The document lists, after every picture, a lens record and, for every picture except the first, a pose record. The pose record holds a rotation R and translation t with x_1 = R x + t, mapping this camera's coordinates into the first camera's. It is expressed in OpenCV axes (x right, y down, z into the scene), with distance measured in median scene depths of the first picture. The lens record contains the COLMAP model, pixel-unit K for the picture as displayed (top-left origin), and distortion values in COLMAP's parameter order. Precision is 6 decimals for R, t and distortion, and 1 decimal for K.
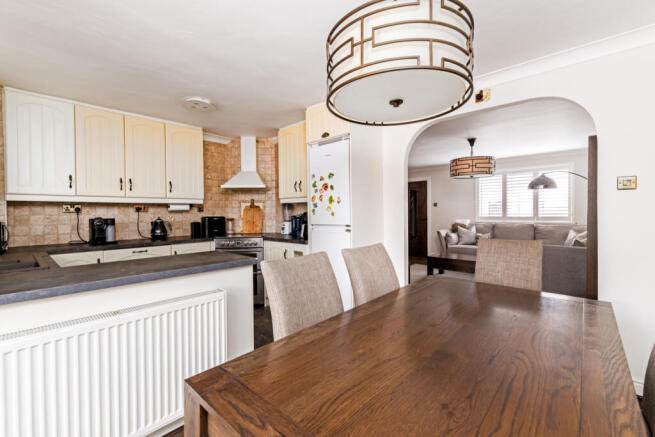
lens RADIAL K [[284.8, 0, 326.4], [0, 284.8, 215.0], [0, 0, 1]] dist [-0.002640, 0.000065]
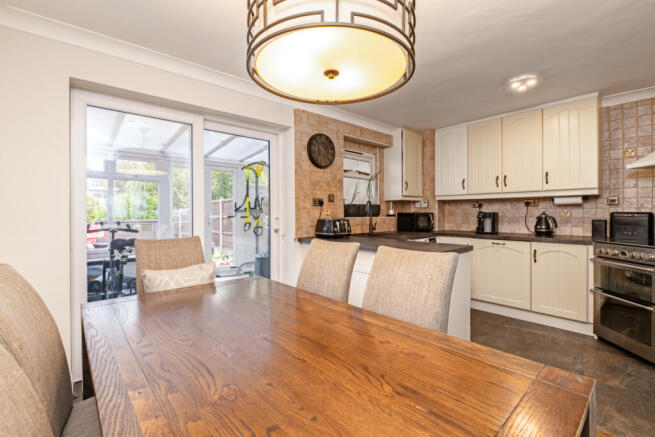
lens RADIAL K [[284.8, 0, 324.9], [0, 284.8, 216.7], [0, 0, 1]] dist [-0.002640, 0.000065]
pose [[-0.077765, 0.020410, -0.996763, 0.383516], [-0.007266, 0.999752, 0.021038, 0.009158], [0.996945, 0.008878, -0.077597, 0.364337]]
